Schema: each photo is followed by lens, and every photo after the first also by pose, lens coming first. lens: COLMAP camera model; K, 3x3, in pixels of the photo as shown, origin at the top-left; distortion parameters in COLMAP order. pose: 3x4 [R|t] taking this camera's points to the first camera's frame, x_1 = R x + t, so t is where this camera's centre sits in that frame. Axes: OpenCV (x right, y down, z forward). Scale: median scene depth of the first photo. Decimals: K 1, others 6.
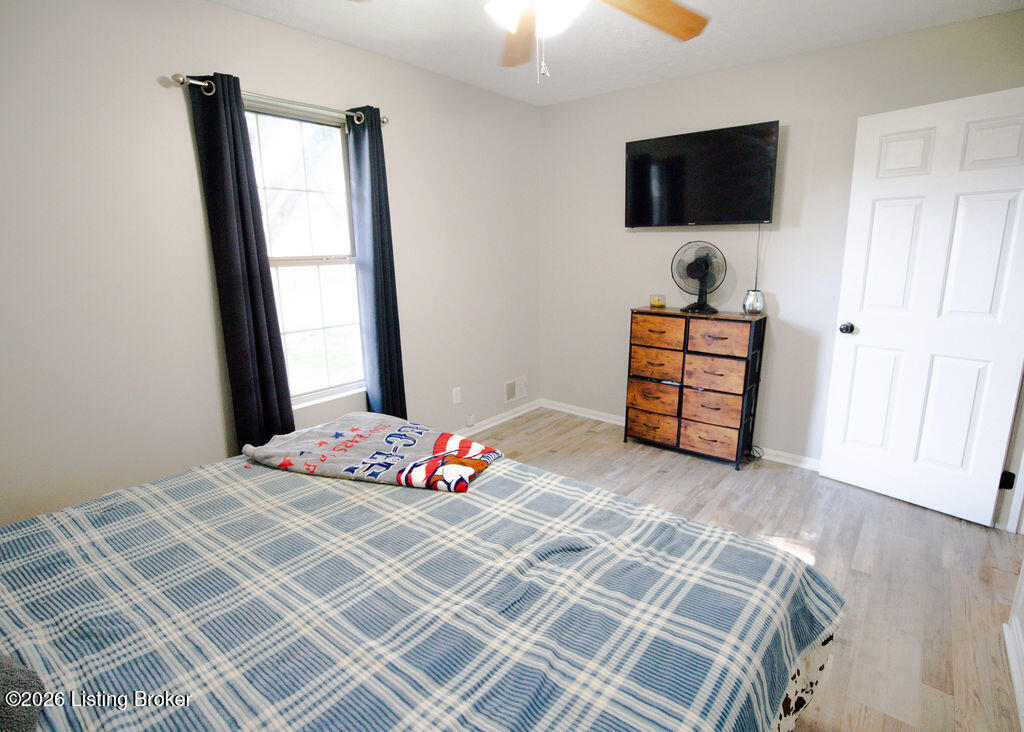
lens RADIAL K [[511.6, 0, 515.3], [0, 511.6, 366.3], [0, 0, 1]] dist [-0.035827, 0.006203]
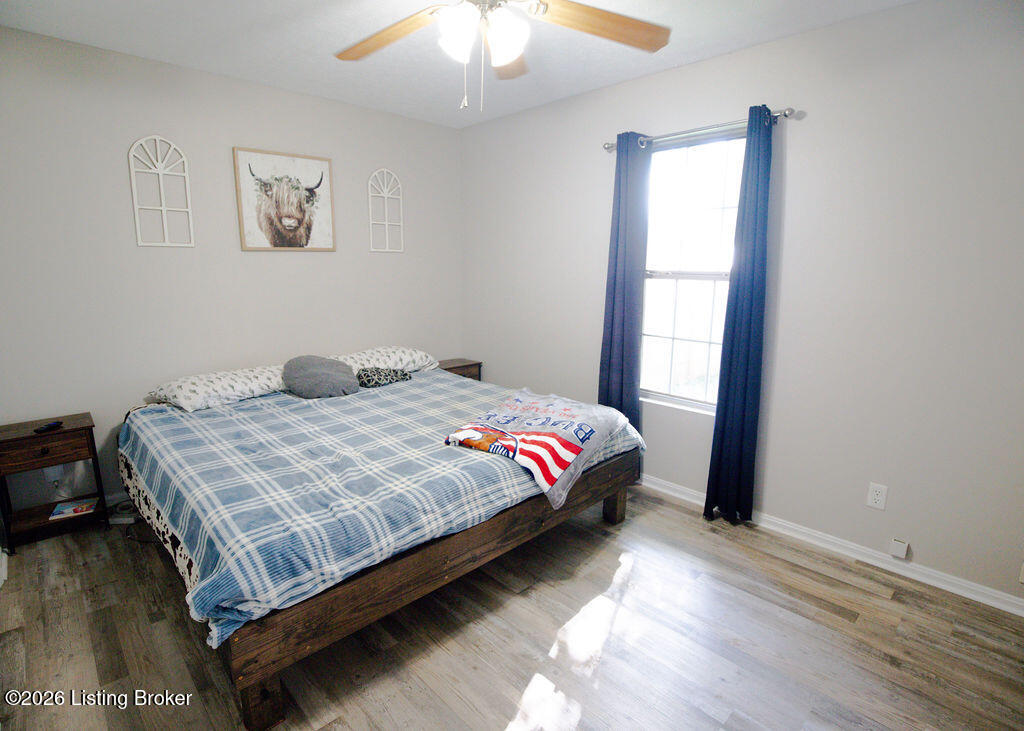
lens RADIAL K [[511.6, 0, 514.2], [0, 511.6, 363.9], [0, 0, 1]] dist [-0.035827, 0.006203]
pose [[-0.115726, 0.195583, -0.973835, 0.900916], [-0.235809, 0.946983, 0.218213, -0.225853], [0.964884, 0.254892, -0.063470, 0.956765]]
